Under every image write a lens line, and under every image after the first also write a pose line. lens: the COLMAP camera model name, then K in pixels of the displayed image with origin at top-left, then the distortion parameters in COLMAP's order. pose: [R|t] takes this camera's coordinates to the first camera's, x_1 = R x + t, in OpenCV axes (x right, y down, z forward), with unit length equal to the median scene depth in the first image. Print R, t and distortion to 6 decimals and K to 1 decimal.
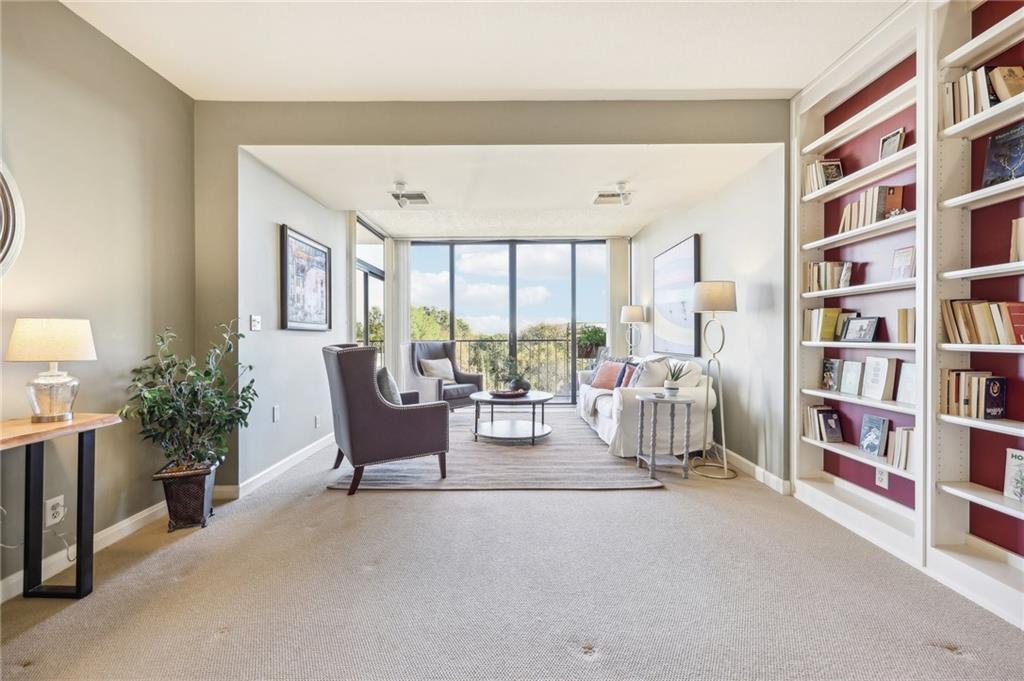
lens RADIAL K [[422.8, 0, 512.1], [0, 422.8, 341.1], [0, 0, 1]] dist [0.008312, -0.001825]
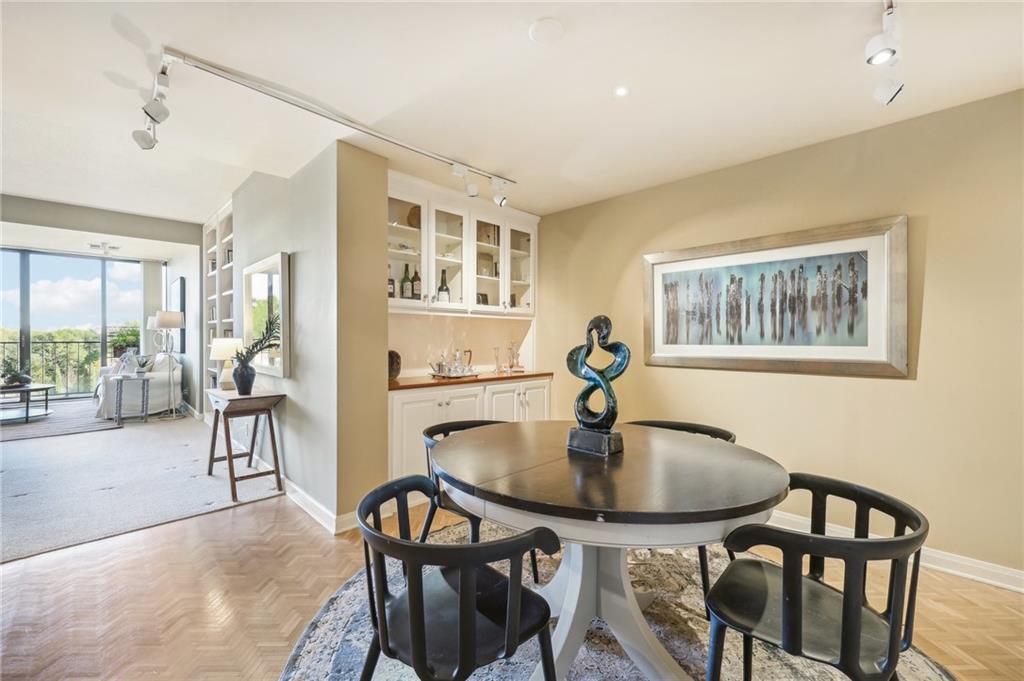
lens RADIAL K [[422.8, 0, 509.7], [0, 422.8, 341.0], [0, 0, 1]] dist [0.008312, -0.001825]
pose [[0.710915, -0.004358, 0.703265, 0.186716], [0.002665, 0.999990, 0.003503, -0.013511], [-0.703273, -0.000616, 0.710920, -1.018834]]
